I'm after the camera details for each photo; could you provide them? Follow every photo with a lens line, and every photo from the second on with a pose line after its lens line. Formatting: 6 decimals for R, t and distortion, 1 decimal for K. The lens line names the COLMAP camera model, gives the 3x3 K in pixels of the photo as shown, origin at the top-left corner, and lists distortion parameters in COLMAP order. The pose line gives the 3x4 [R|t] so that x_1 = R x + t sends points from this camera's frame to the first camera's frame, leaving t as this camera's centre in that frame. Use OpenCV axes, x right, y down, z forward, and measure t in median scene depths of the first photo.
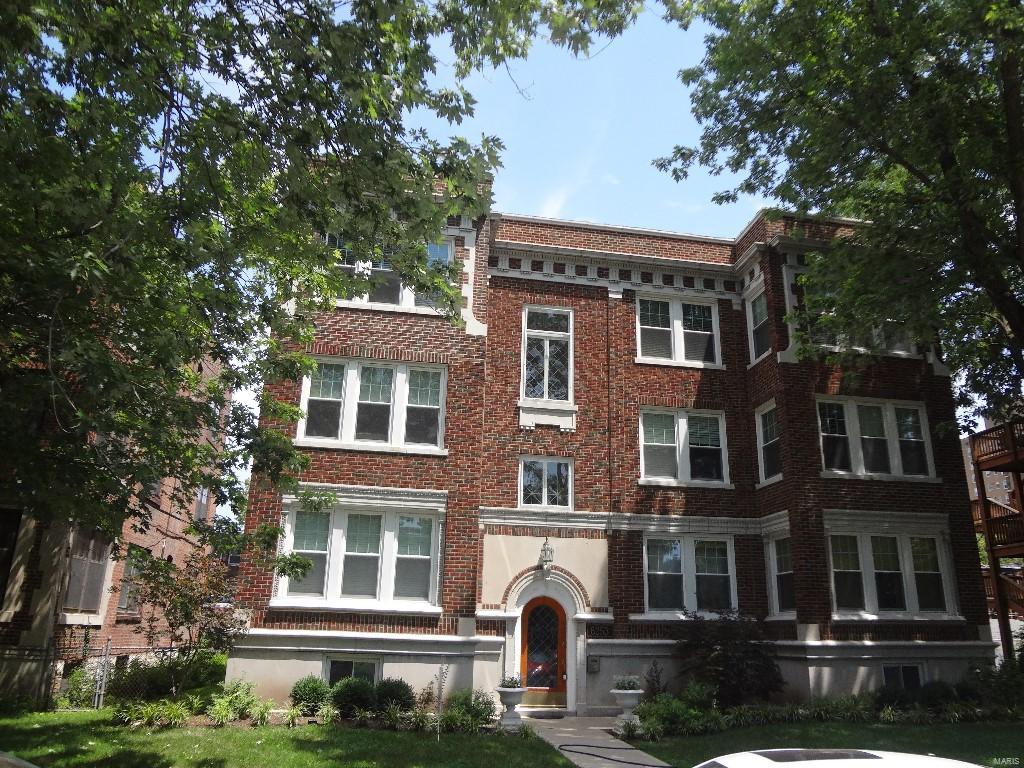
lens RADIAL K [[757.1, 0, 515.9], [0, 757.1, 381.3], [0, 0, 1]] dist [-0.063191, 0.019838]
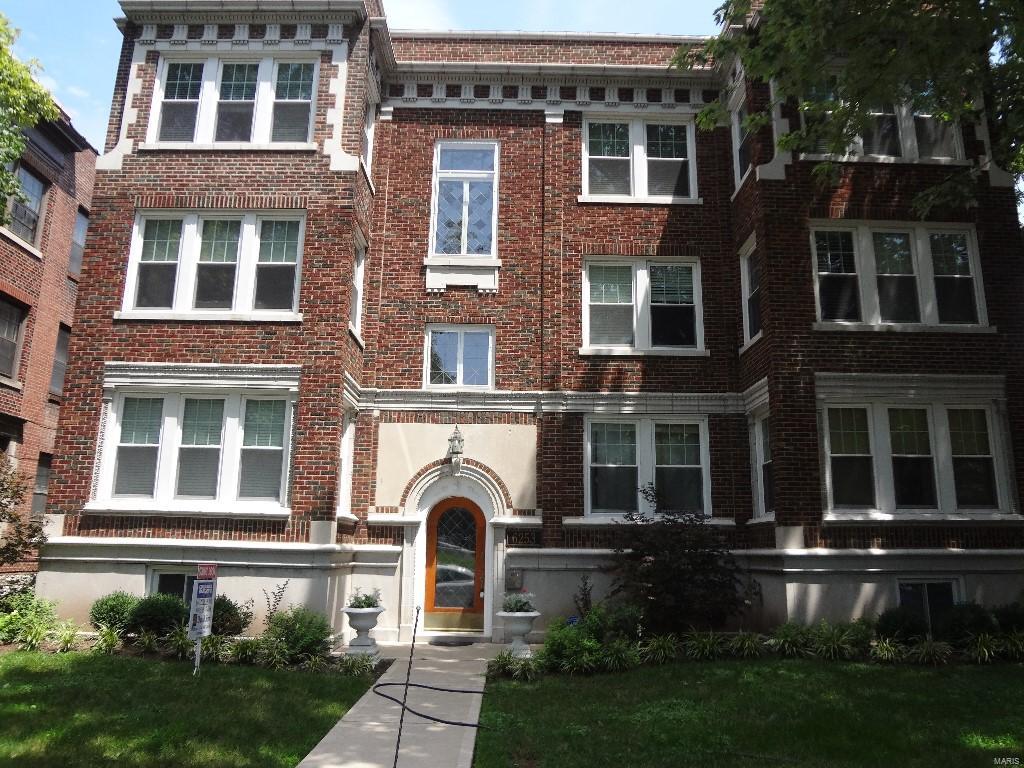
lens RADIAL K [[757.1, 0, 515.9], [0, 757.1, 381.3], [0, 0, 1]] dist [-0.063191, 0.019838]
pose [[0.986900, -0.043199, -0.155443, 0.228324], [0.058677, 0.993611, 0.096403, 0.088680], [0.150285, -0.104261, 0.983130, 0.228481]]
